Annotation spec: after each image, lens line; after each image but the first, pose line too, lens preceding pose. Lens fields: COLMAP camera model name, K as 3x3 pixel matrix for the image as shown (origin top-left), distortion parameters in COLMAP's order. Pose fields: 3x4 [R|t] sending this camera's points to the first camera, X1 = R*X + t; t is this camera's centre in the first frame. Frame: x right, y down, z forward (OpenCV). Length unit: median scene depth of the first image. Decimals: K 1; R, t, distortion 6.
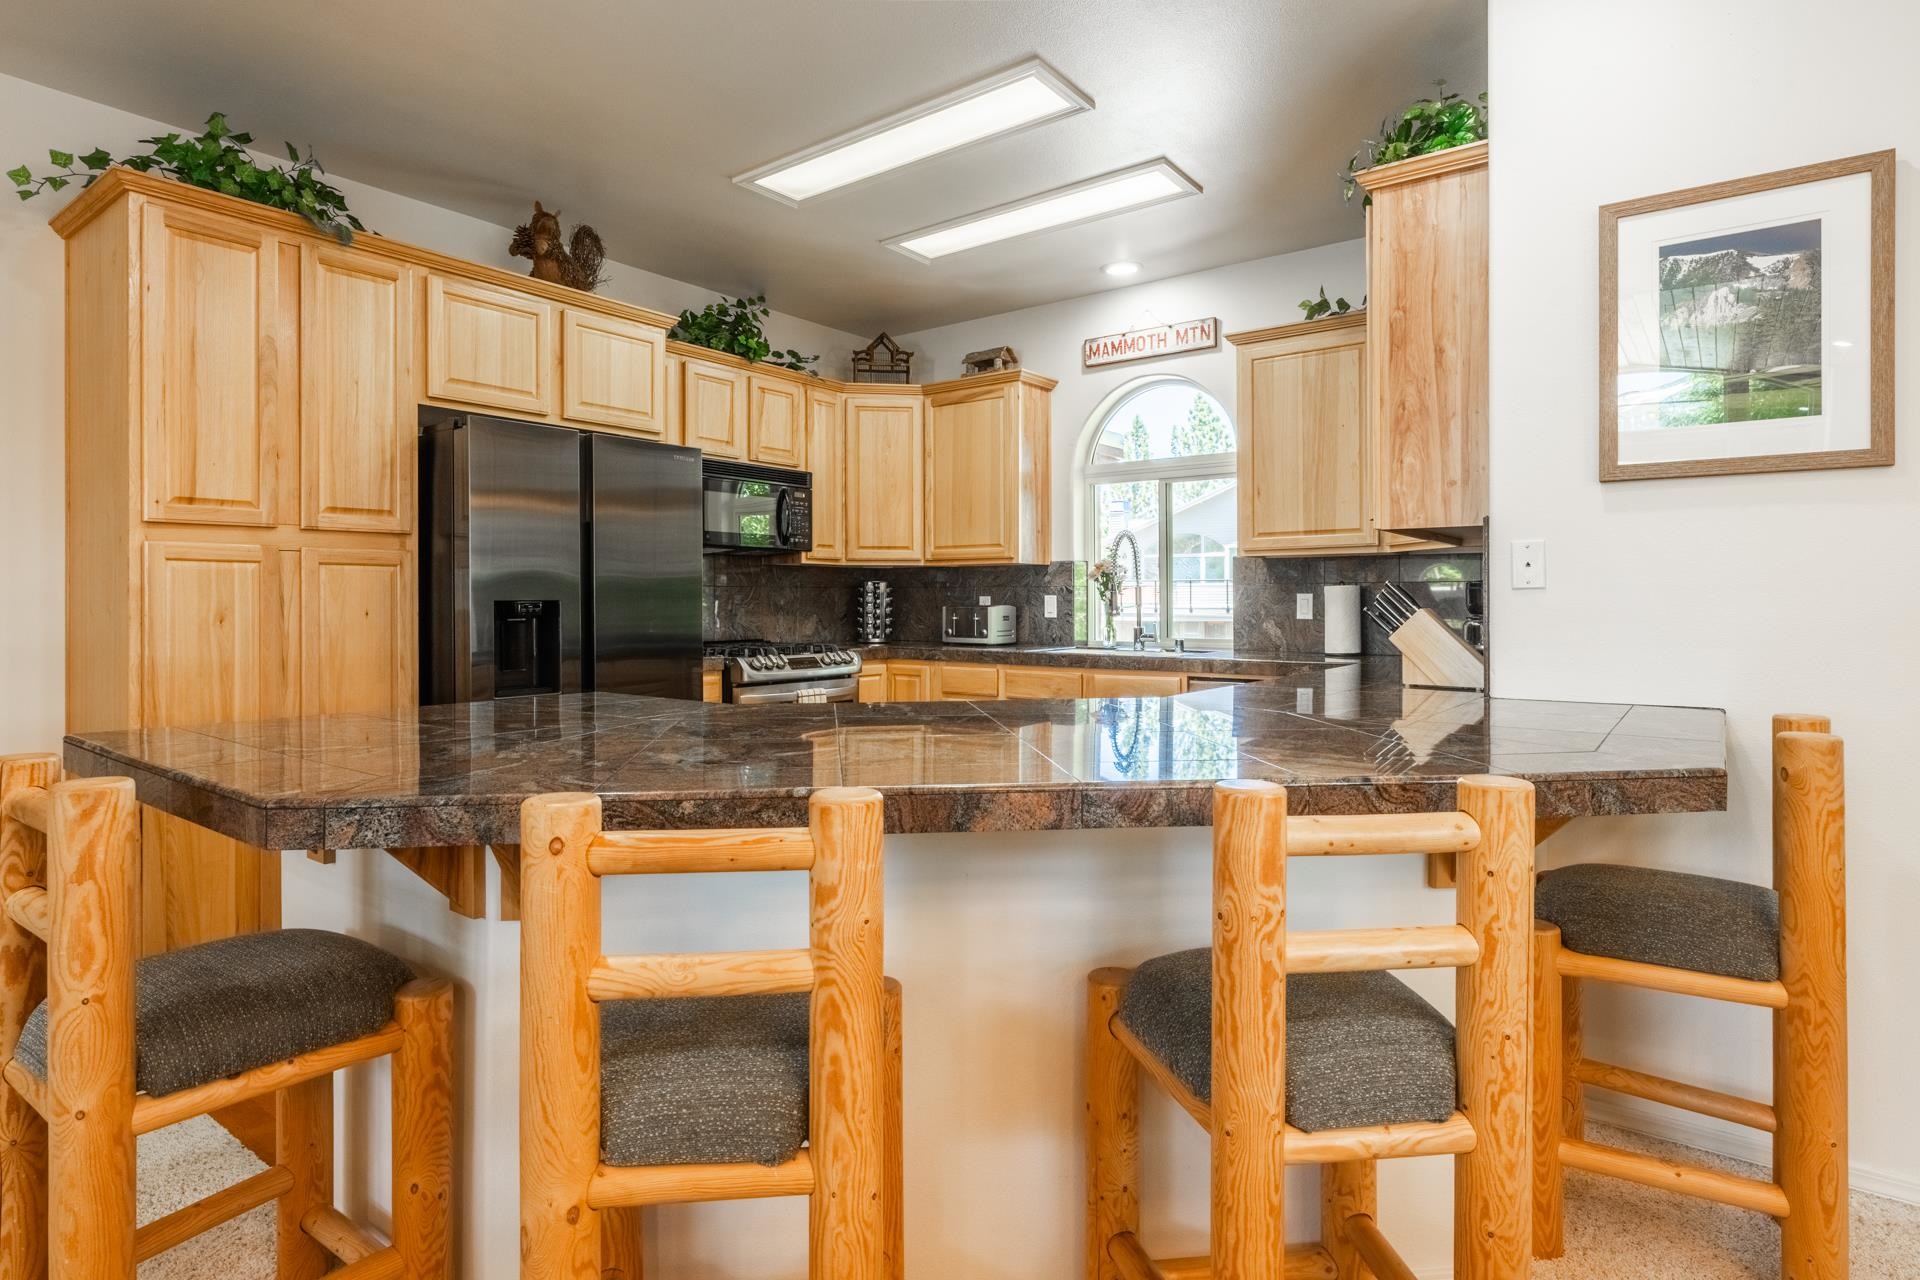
lens RADIAL K [[1019.6, 0, 937.5], [0, 1019.6, 600.0], [0, 0, 1]] dist [-0.002381, -0.001205]
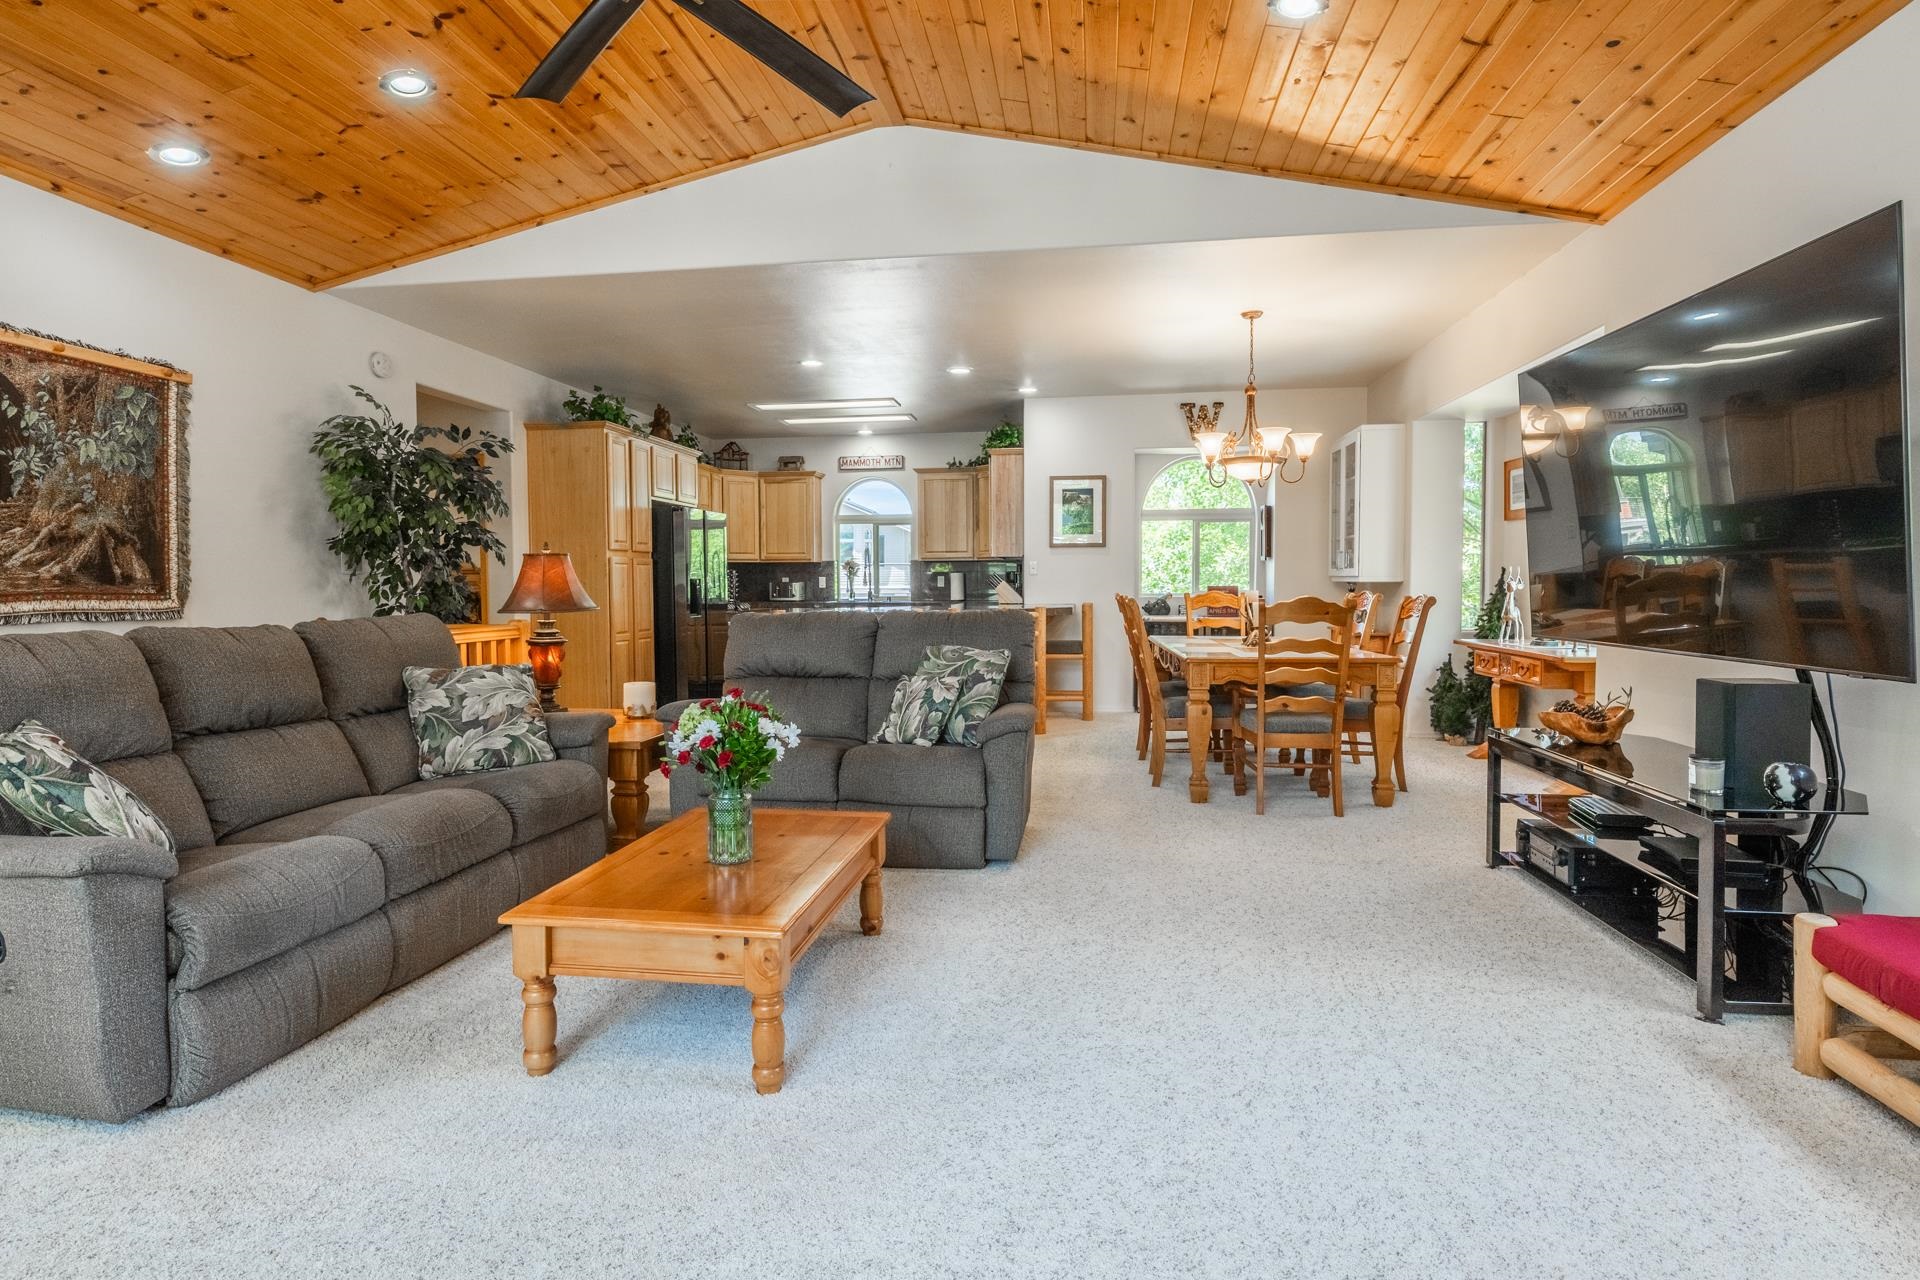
lens RADIAL K [[1019.6, 0, 953.7], [0, 1019.6, 621.5], [0, 0, 1]] dist [-0.002381, -0.001205]
pose [[0.870597, -0.021844, 0.491512, -0.802079], [0.003379, 0.999256, 0.038425, 0.008323], [-0.491986, -0.031792, 0.870022, -1.119104]]
